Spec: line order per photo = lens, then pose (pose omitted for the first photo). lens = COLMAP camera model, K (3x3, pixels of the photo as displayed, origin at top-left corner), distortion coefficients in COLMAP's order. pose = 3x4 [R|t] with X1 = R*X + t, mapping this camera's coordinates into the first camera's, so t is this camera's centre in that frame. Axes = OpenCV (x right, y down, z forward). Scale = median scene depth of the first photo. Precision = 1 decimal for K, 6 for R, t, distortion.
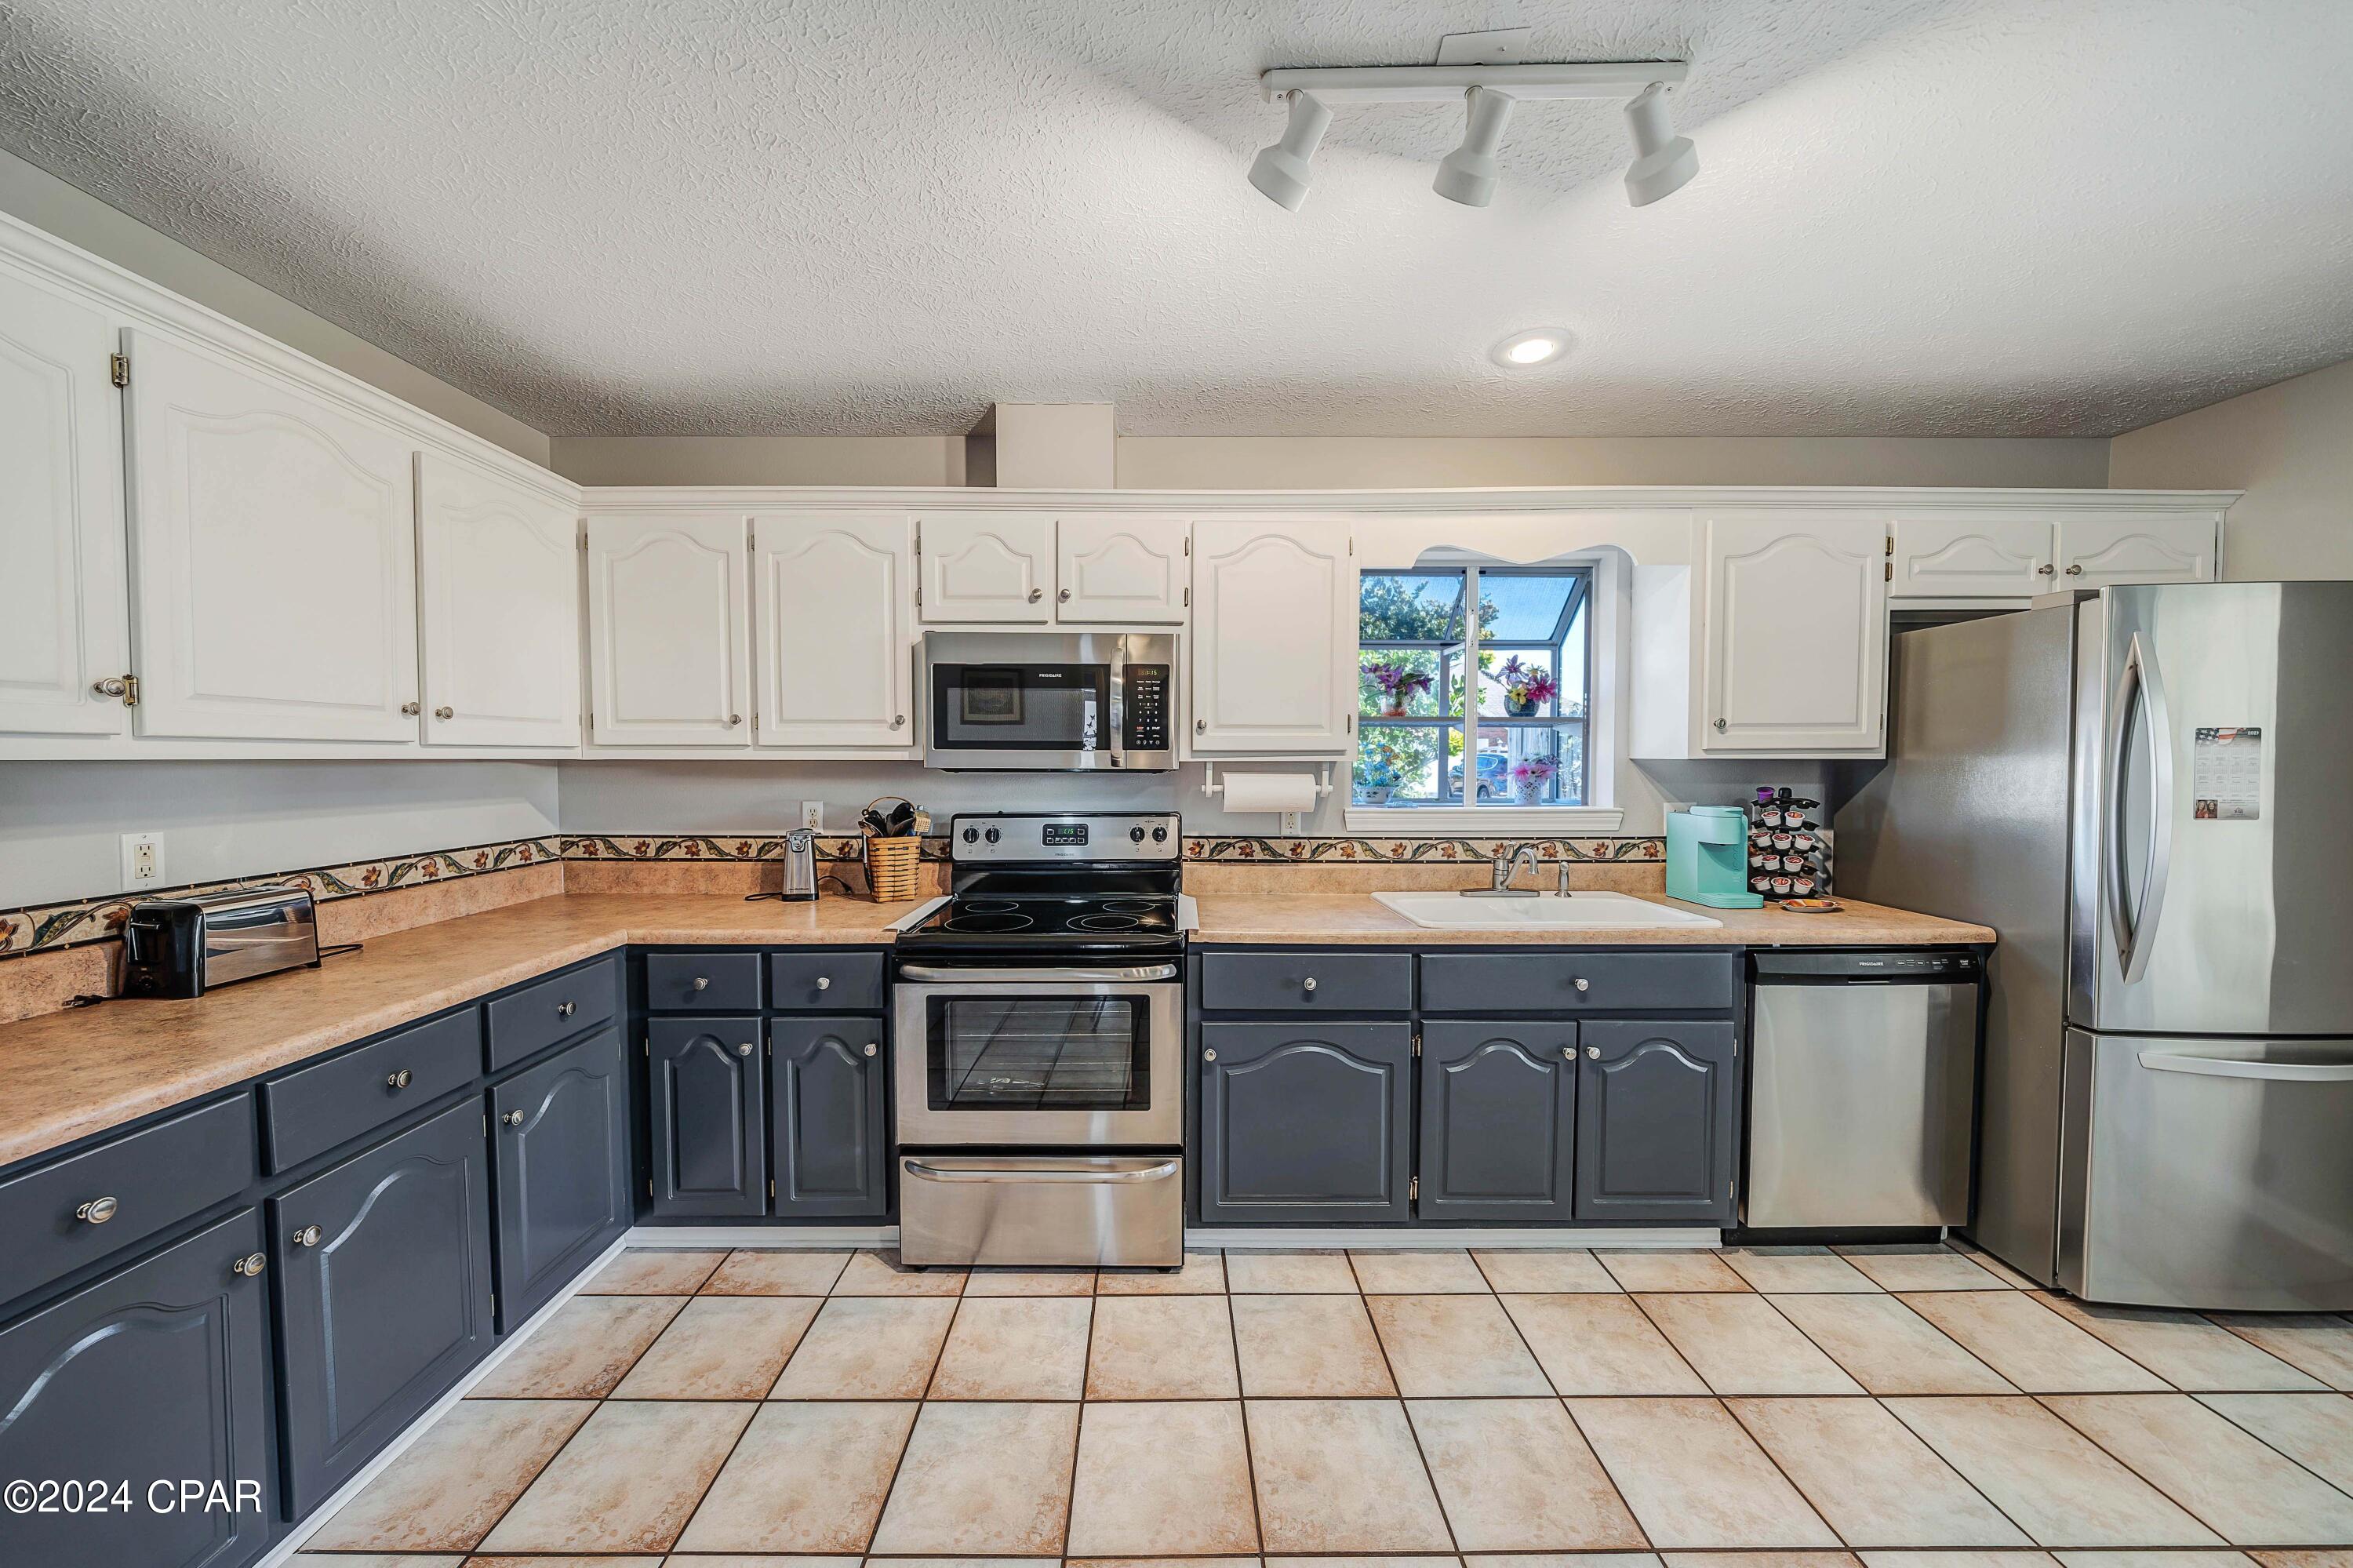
lens RADIAL K [[827.7, 0, 1145.8], [0, 827.7, 784.0], [0, 0, 1]] dist [-0.004785, 0.000264]
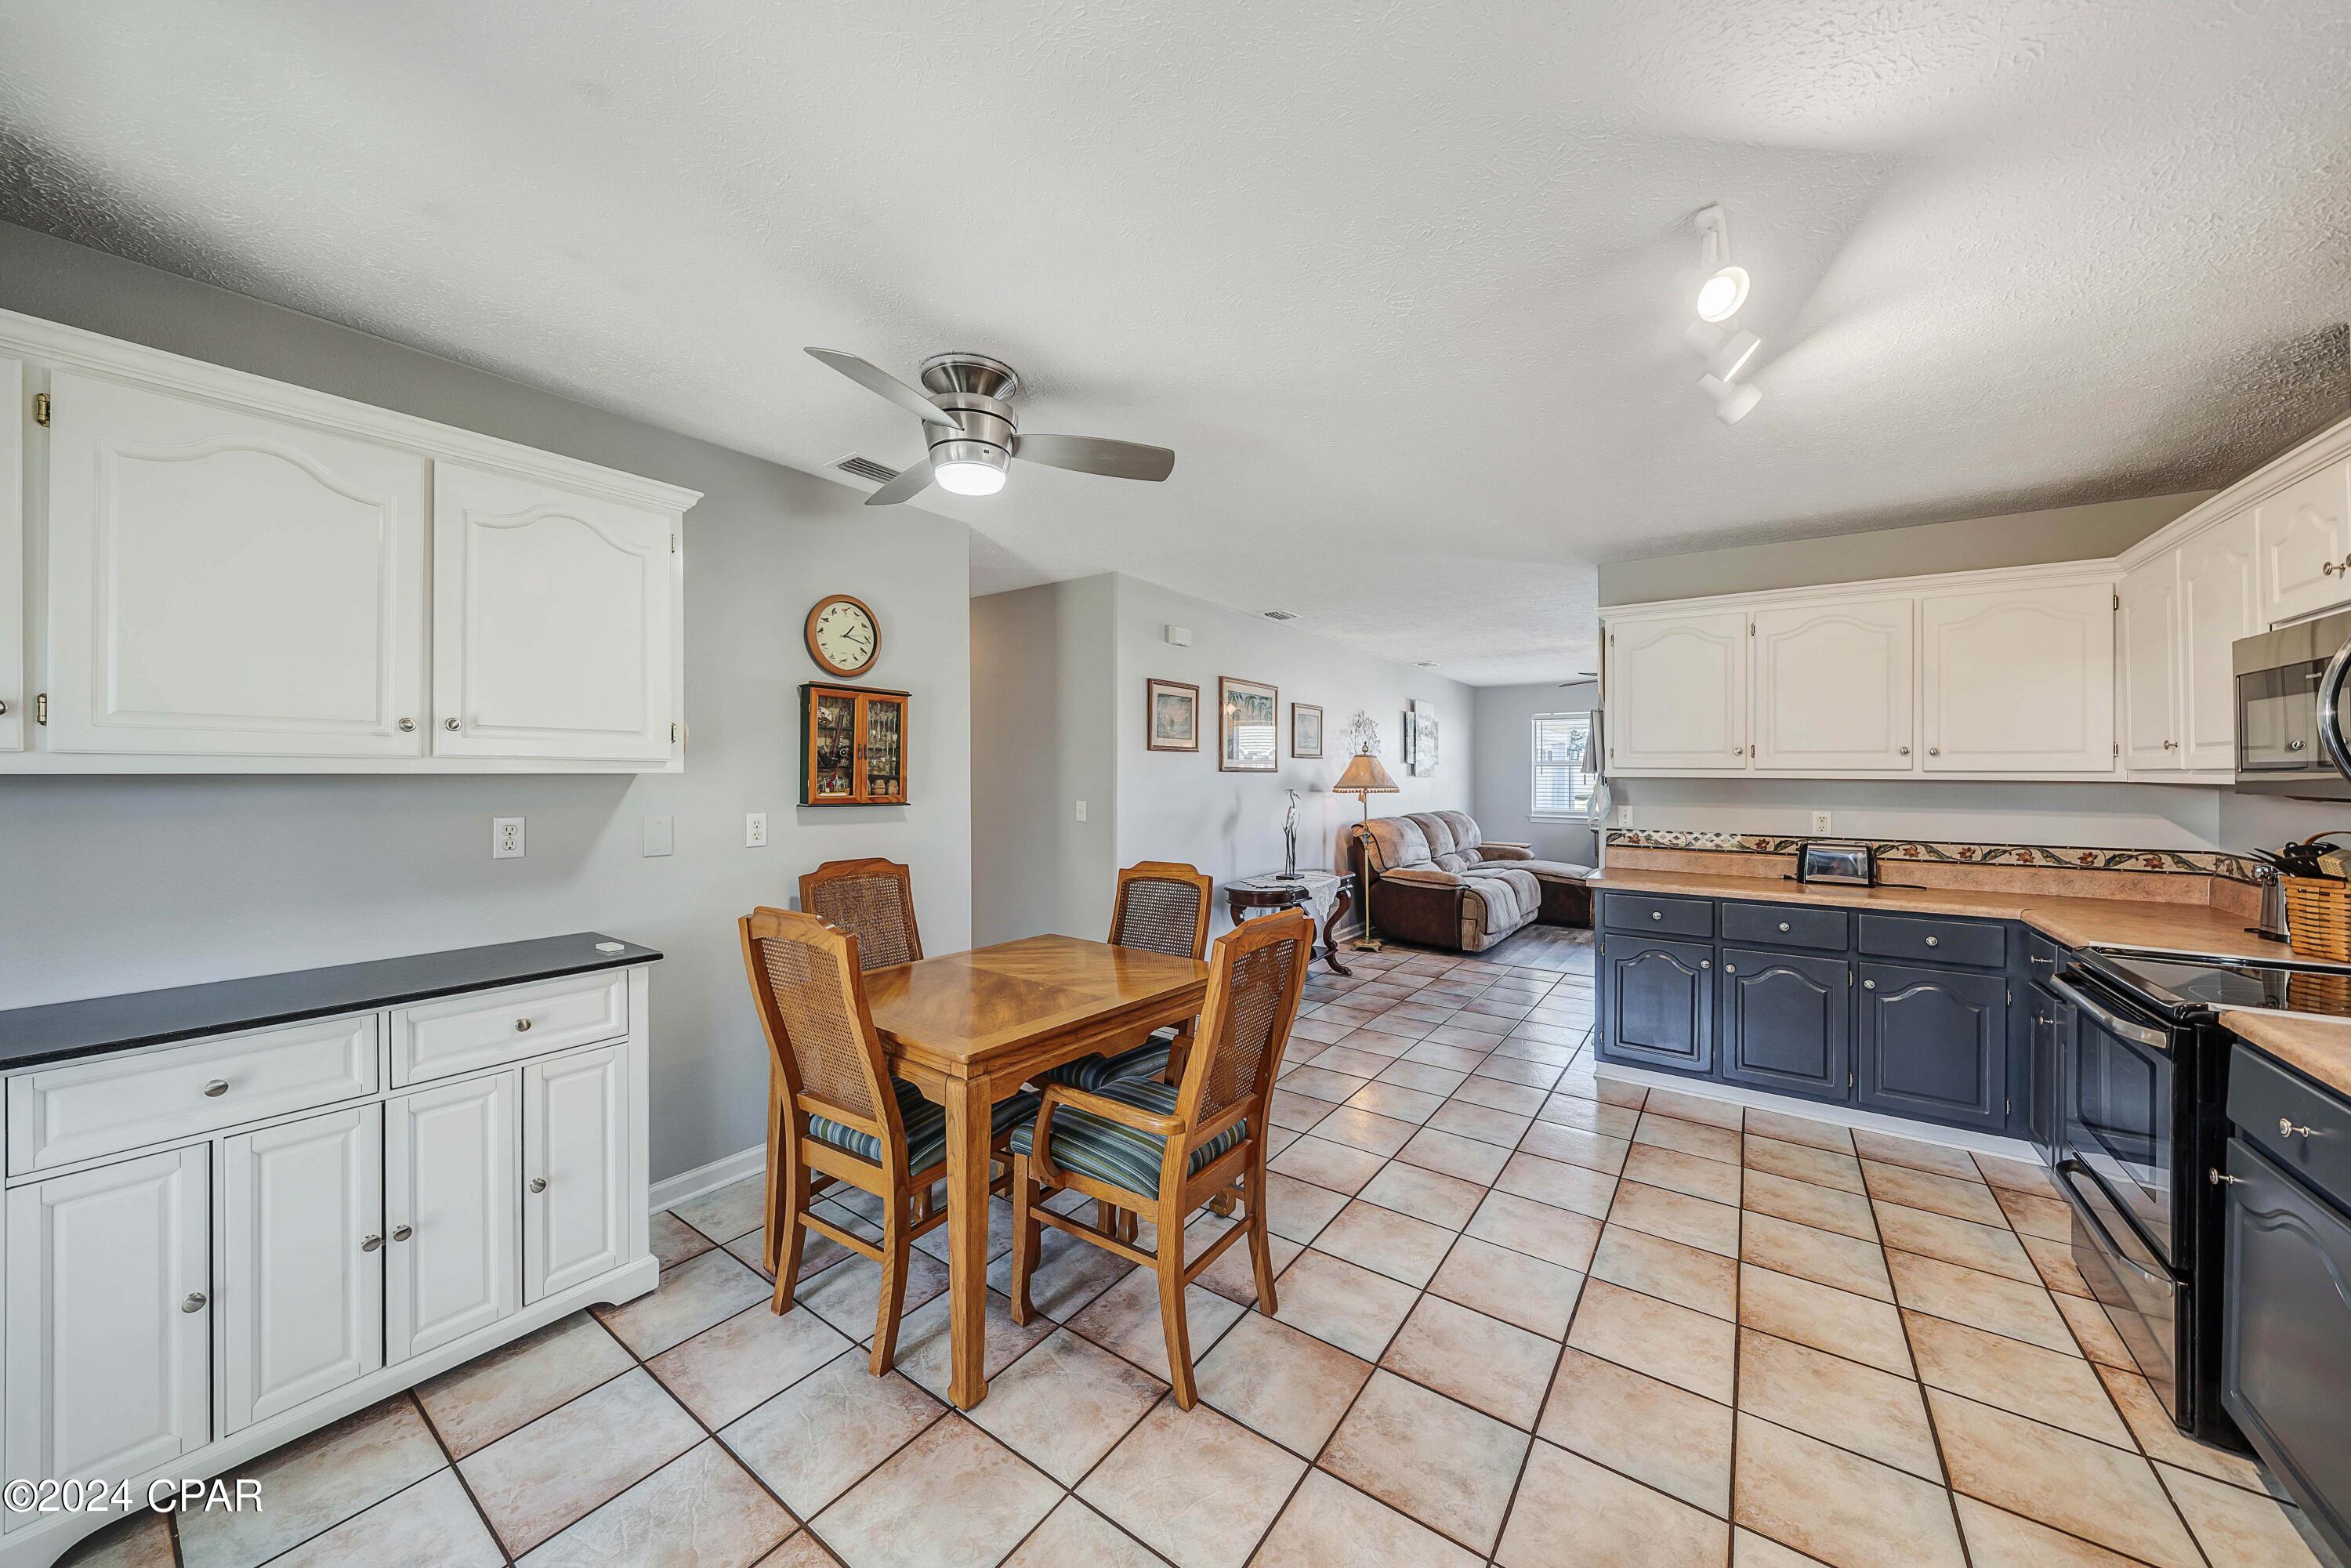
lens RADIAL K [[827.0, 0, 1193.4], [0, 827.0, 776.7], [0, 0, 1]] dist [-0.004785, 0.000264]
pose [[-0.556844, -0.001401, -0.830616, 1.098024], [-0.035186, 0.999141, 0.021903, -0.016387], [0.829872, 0.041422, -0.556415, 0.567473]]
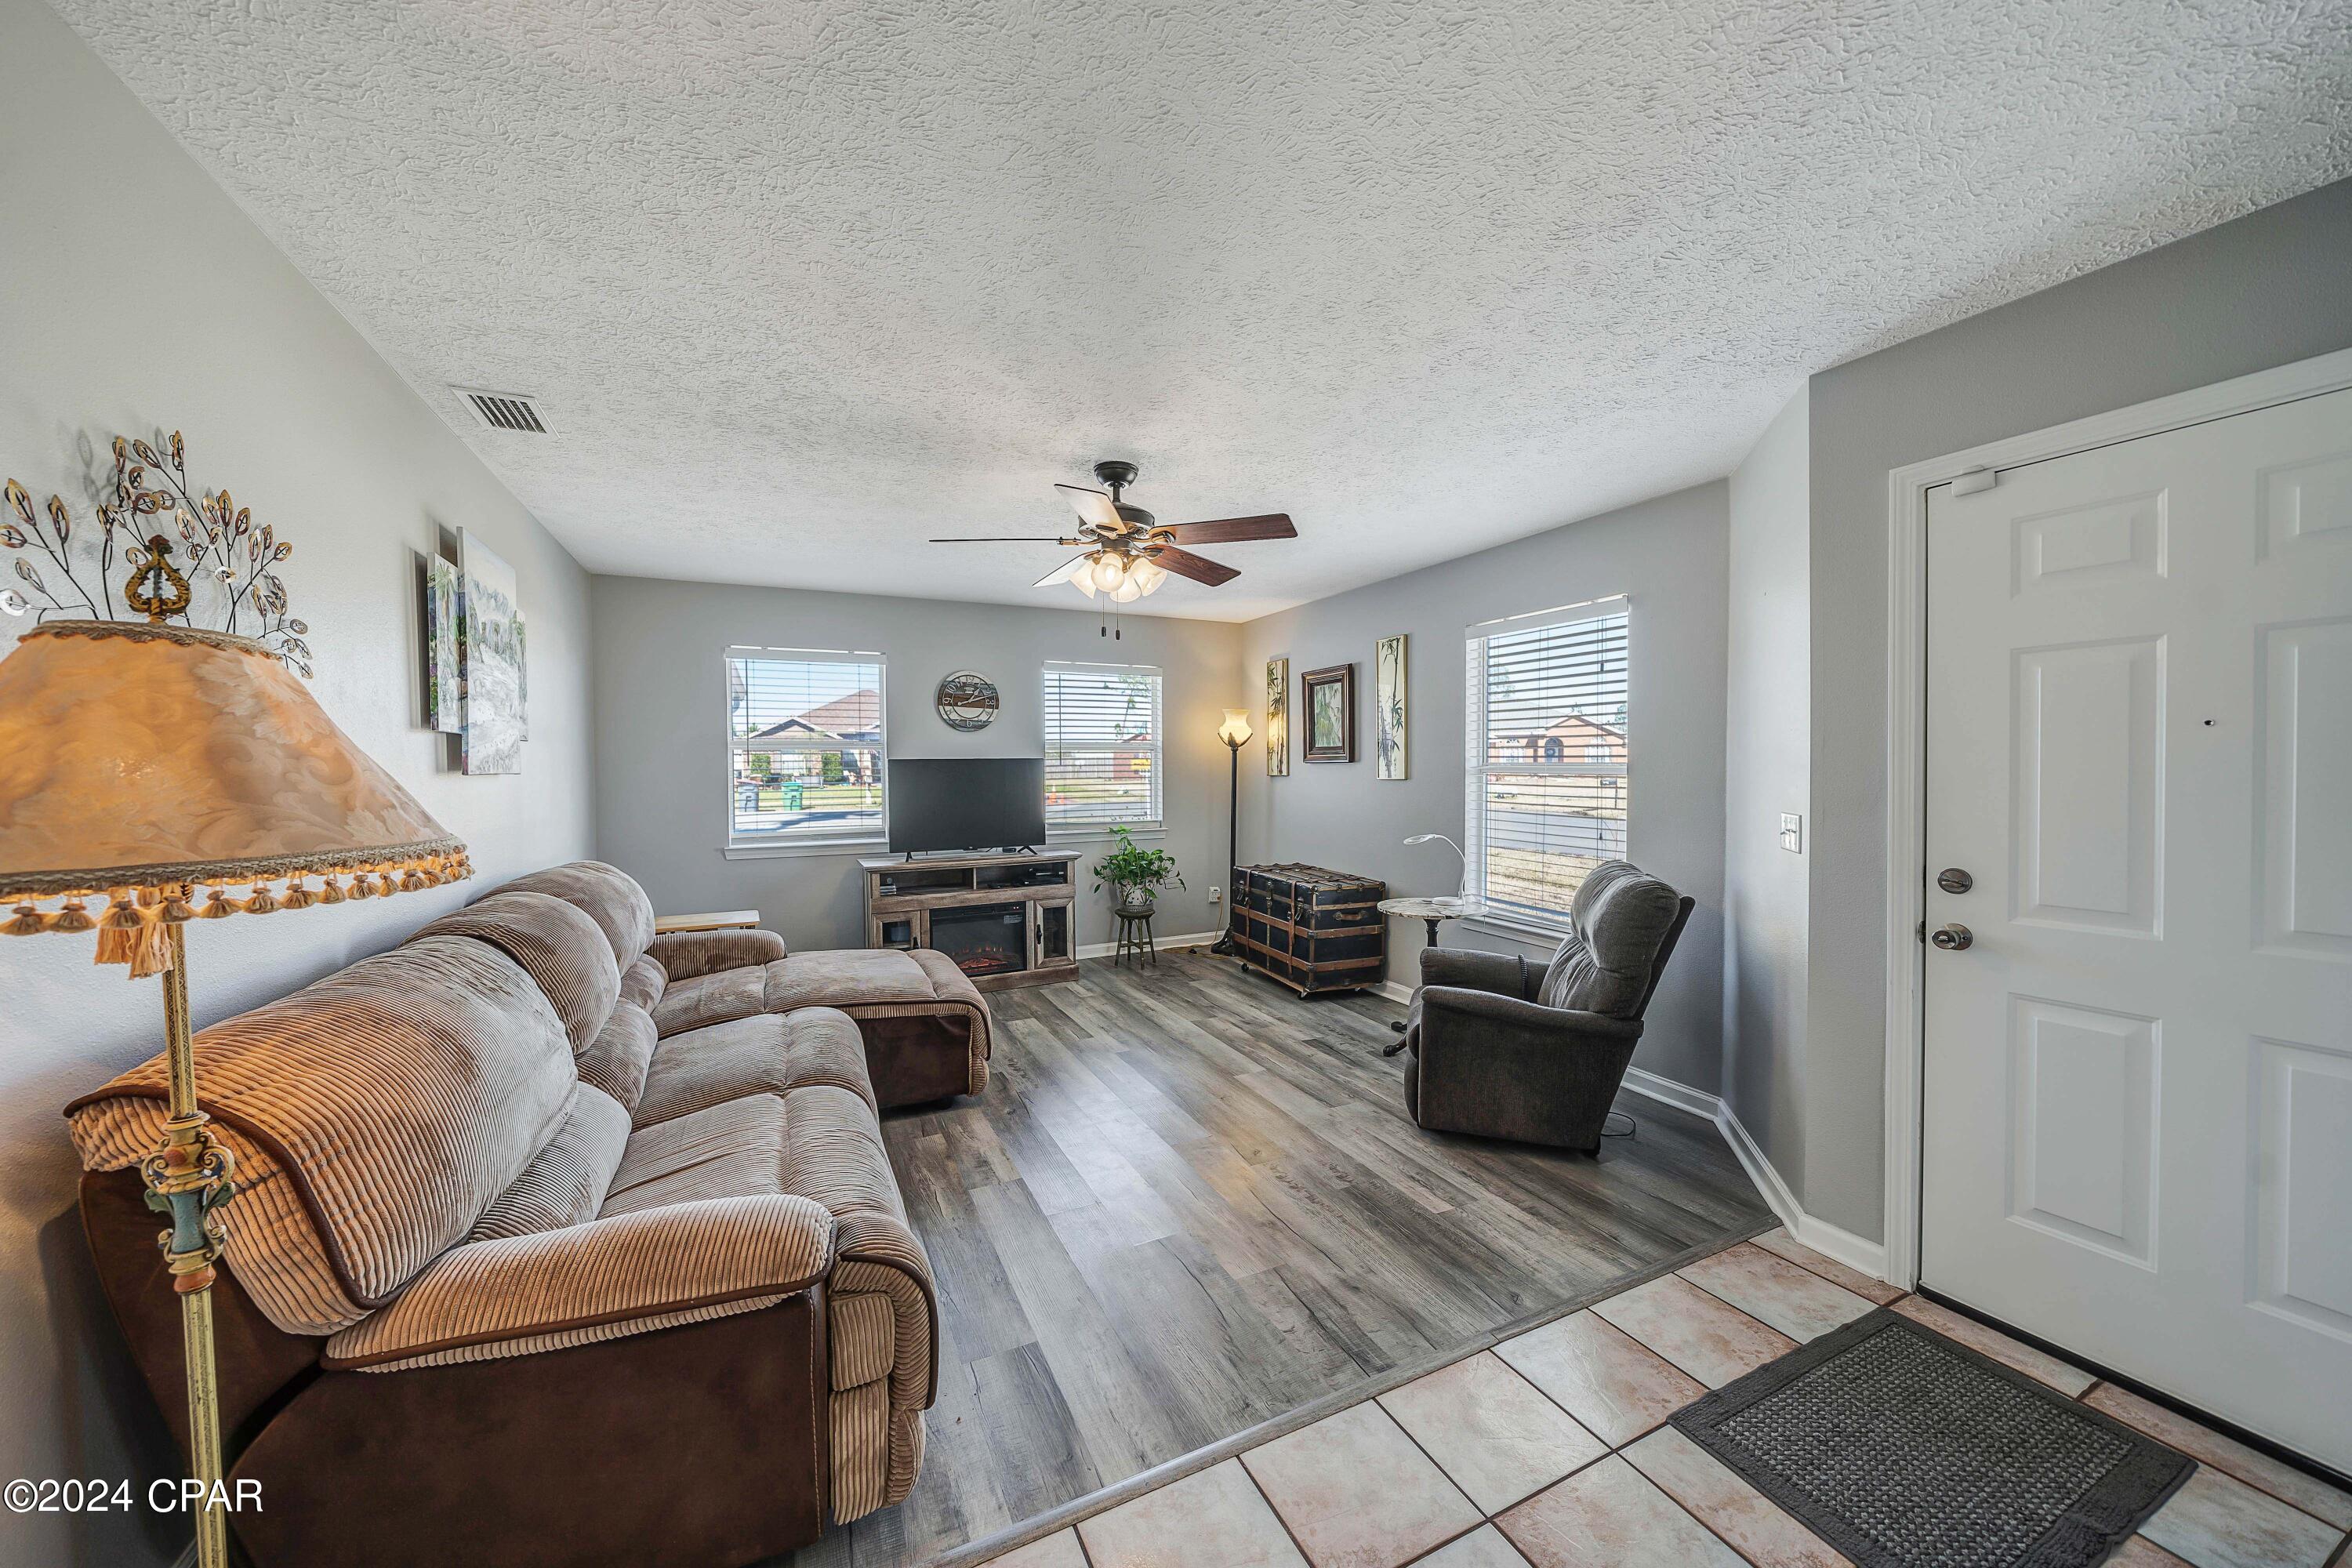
lens RADIAL K [[827.4, 0, 1196.2], [0, 827.4, 777.6], [0, 0, 1]] dist [-0.004785, 0.000264]
pose [[0.445889, 0.010745, -0.895024, -0.892539], [-0.031624, 0.999493, -0.003755, 0.002378], [0.894530, 0.029979, 0.446002, -0.207141]]
